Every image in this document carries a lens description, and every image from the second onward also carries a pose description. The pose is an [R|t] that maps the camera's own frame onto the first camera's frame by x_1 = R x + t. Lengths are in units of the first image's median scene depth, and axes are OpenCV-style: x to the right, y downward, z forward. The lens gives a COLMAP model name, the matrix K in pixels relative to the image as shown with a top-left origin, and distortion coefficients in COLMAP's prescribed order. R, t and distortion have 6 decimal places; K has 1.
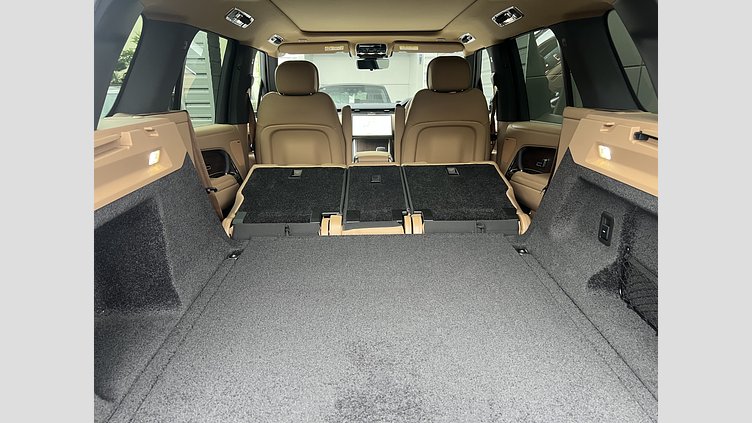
lens RADIAL K [[443.5, 0, 376.9], [0, 443.5, 212.2], [0, 0, 1]] dist [-0.000774, -0.005408]
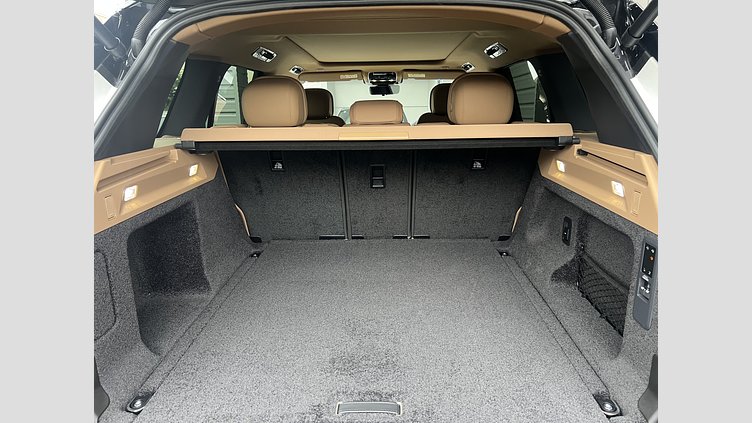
lens RADIAL K [[443.5, 0, 375.2], [0, 443.5, 210.6], [0, 0, 1]] dist [-0.000774, -0.005408]
pose [[0.998574, 0.006064, -0.053043, 0.070234], [-0.008682, 0.998748, -0.049259, 0.044805], [0.052678, 0.049649, 0.997377, -0.198499]]
